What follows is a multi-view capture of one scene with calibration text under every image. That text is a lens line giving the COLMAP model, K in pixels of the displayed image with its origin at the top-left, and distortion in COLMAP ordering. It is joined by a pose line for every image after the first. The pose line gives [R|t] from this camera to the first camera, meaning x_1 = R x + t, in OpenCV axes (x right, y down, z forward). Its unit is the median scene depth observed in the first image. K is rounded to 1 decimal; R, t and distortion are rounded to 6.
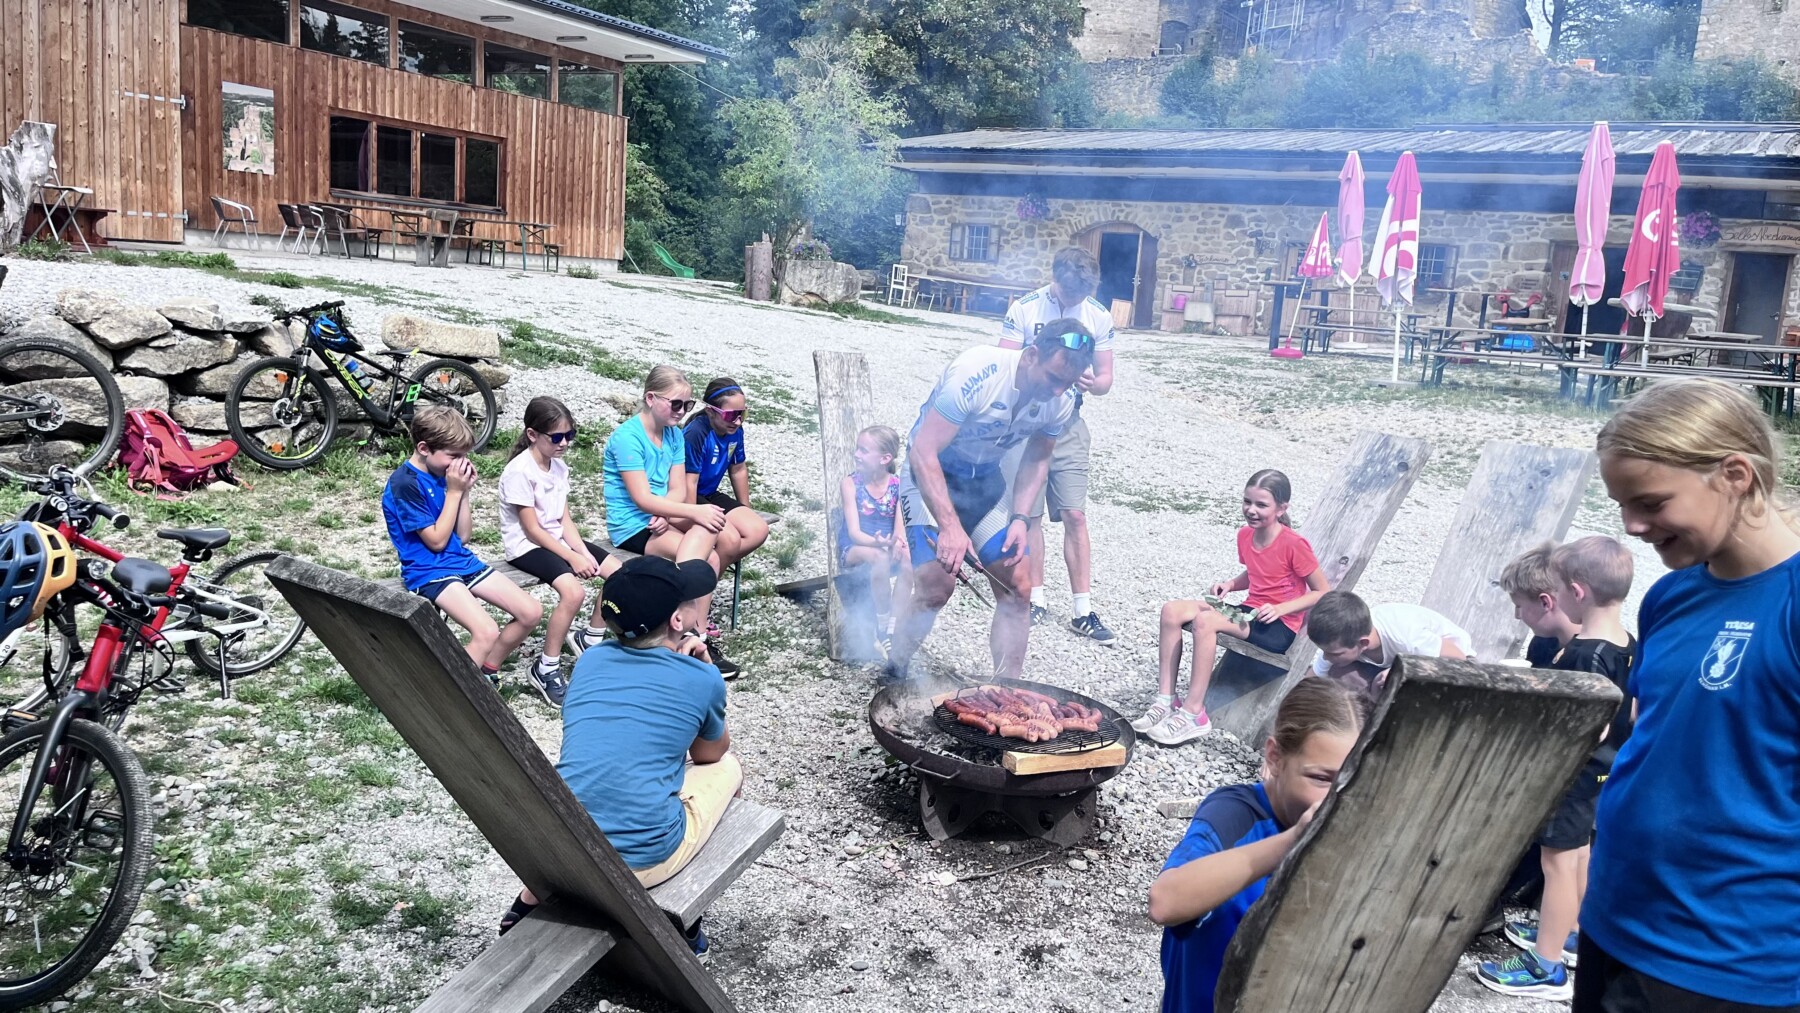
lens RADIAL K [[1359.9, 0, 898.7], [0, 1359.9, 498.1], [0, 0, 1]] dist [0.070955, -0.088641]
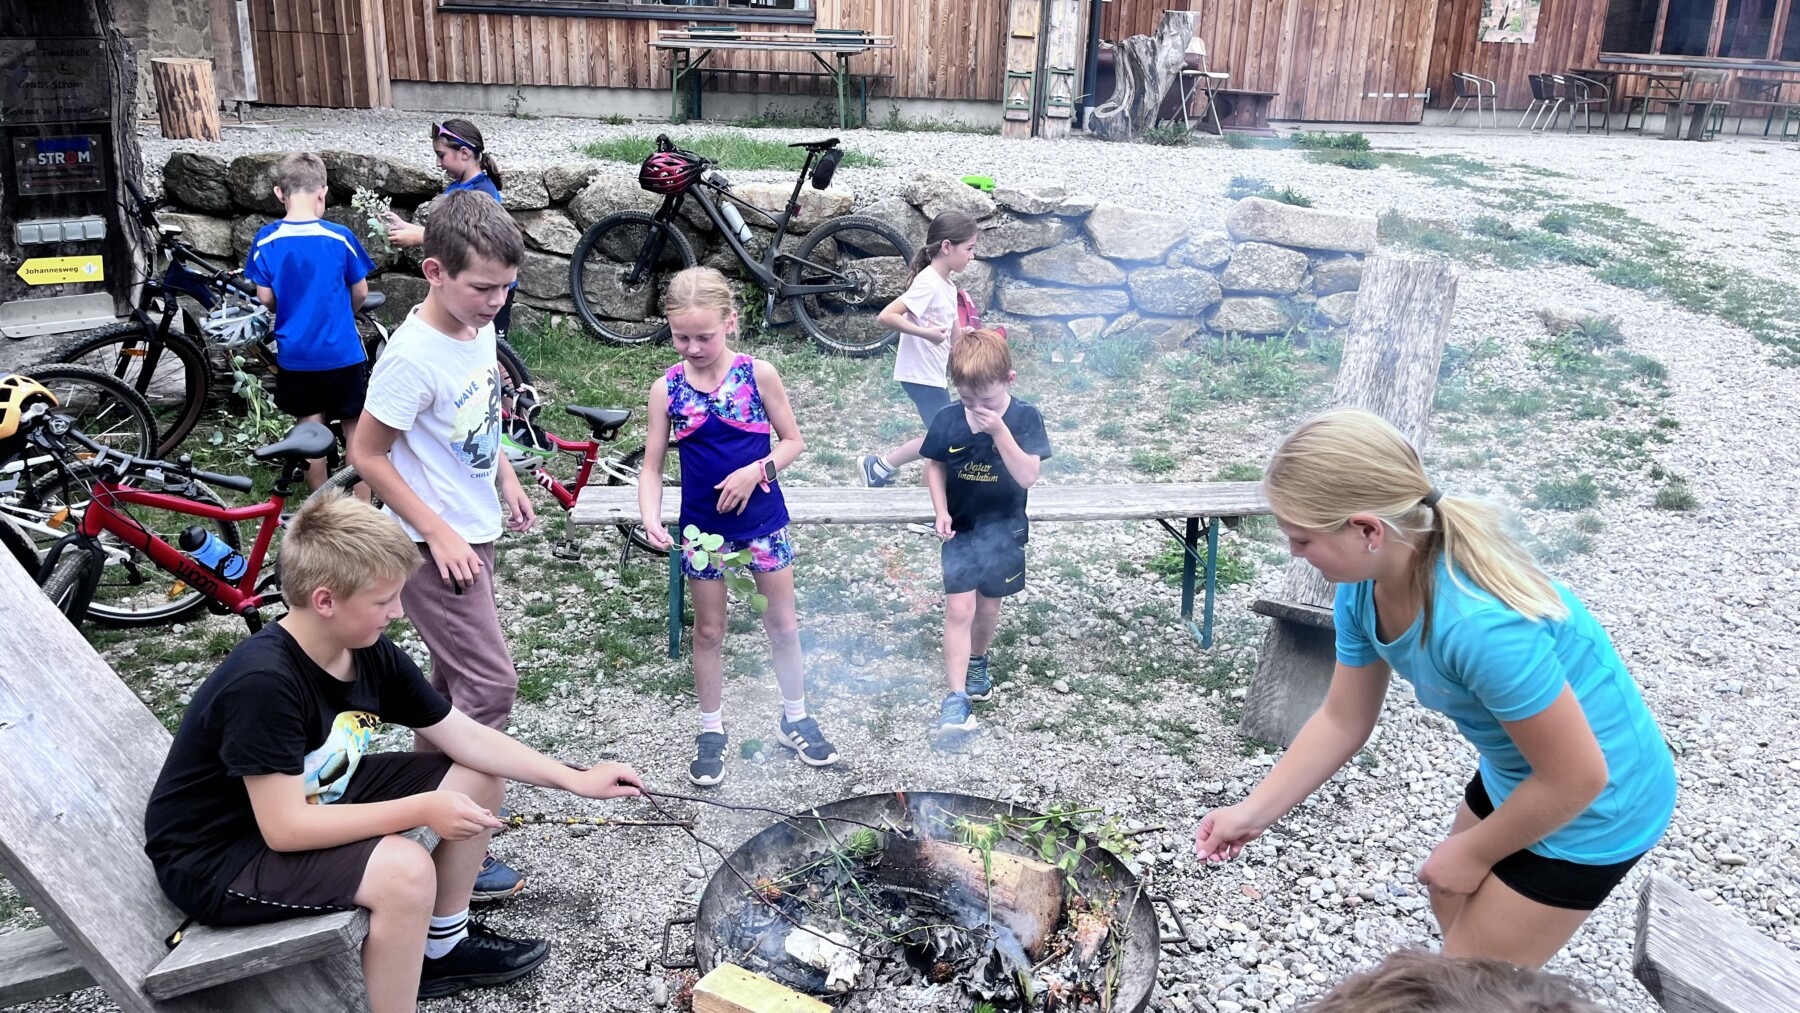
lens RADIAL K [[1359.9, 0, 898.7], [0, 1359.9, 498.1], [0, 0, 1]] dist [0.070955, -0.088641]
pose [[0.577850, 0.183982, -0.795135, 0.062767], [-0.118136, 0.982855, 0.141564, -0.011895], [0.807547, 0.012131, 0.589678, 0.085368]]
